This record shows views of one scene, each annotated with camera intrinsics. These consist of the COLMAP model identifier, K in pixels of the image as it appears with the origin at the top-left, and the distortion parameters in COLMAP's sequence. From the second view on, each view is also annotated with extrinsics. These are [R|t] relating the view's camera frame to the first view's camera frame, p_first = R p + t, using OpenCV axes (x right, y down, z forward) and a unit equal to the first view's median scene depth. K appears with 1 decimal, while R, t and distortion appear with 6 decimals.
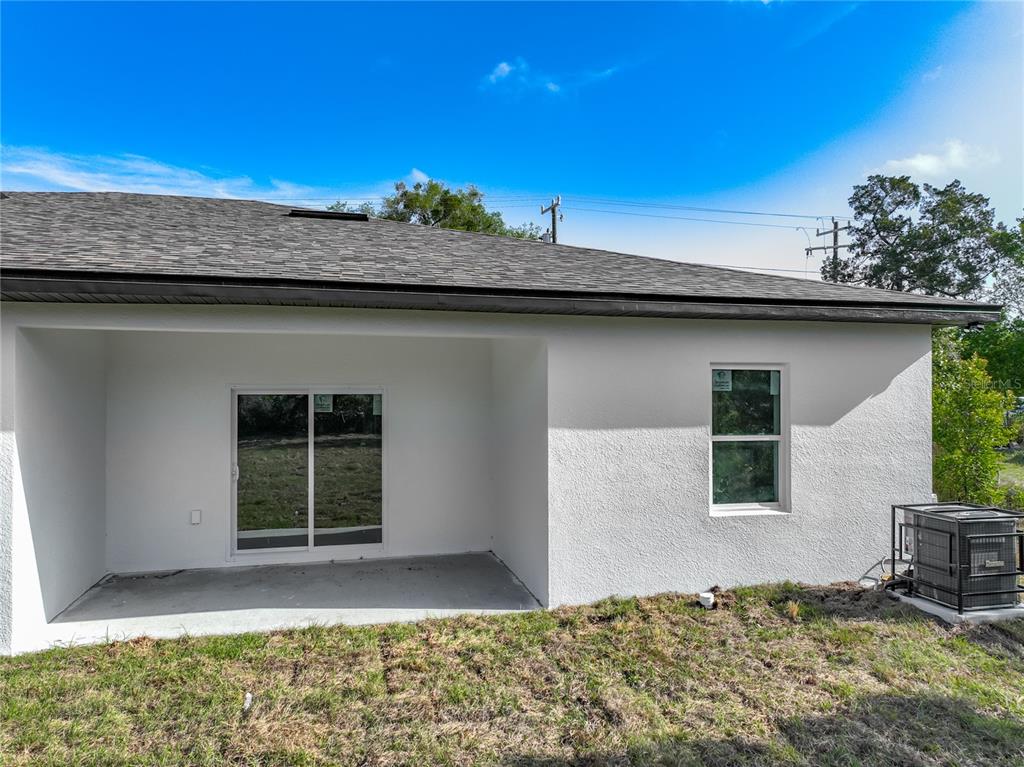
lens RADIAL K [[725.4, 0, 512.0], [0, 725.4, 383.5], [0, 0, 1]] dist [-0.003448, -0.000465]
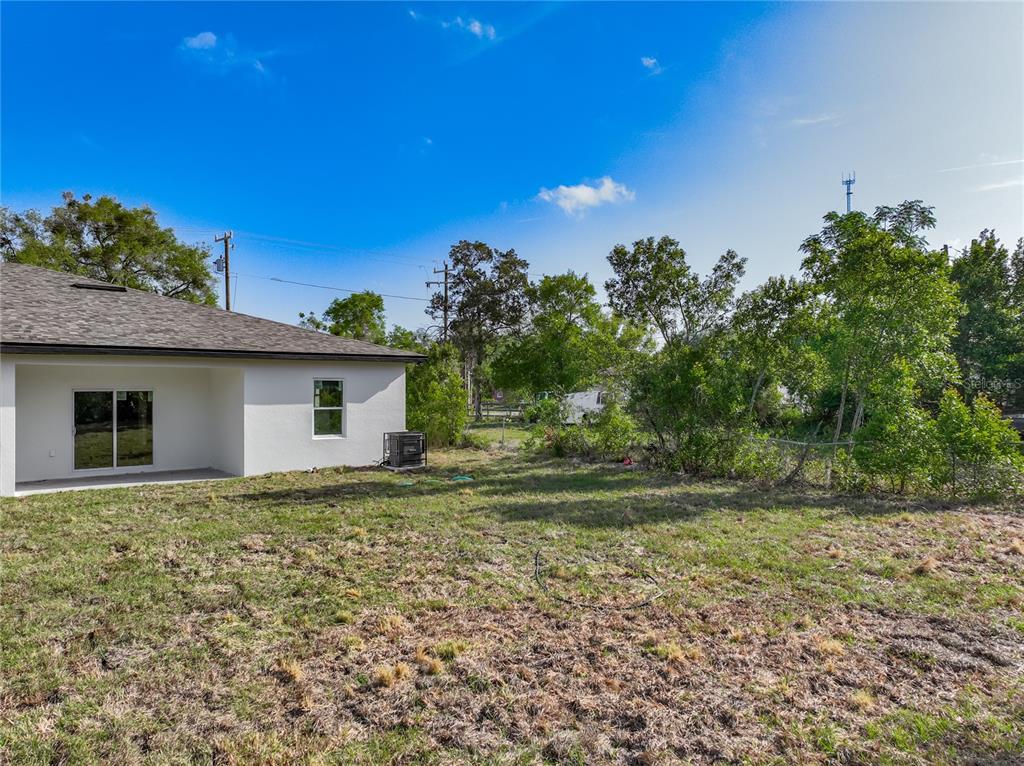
lens RADIAL K [[725.4, 0, 512.0], [0, 725.4, 383.0], [0, 0, 1]] dist [-0.003448, -0.000465]
pose [[0.901125, 0.000352, 0.433558, -0.050002], [-0.002048, 0.999992, 0.003445, -0.005543], [-0.433554, -0.003992, 0.901119, -0.406530]]
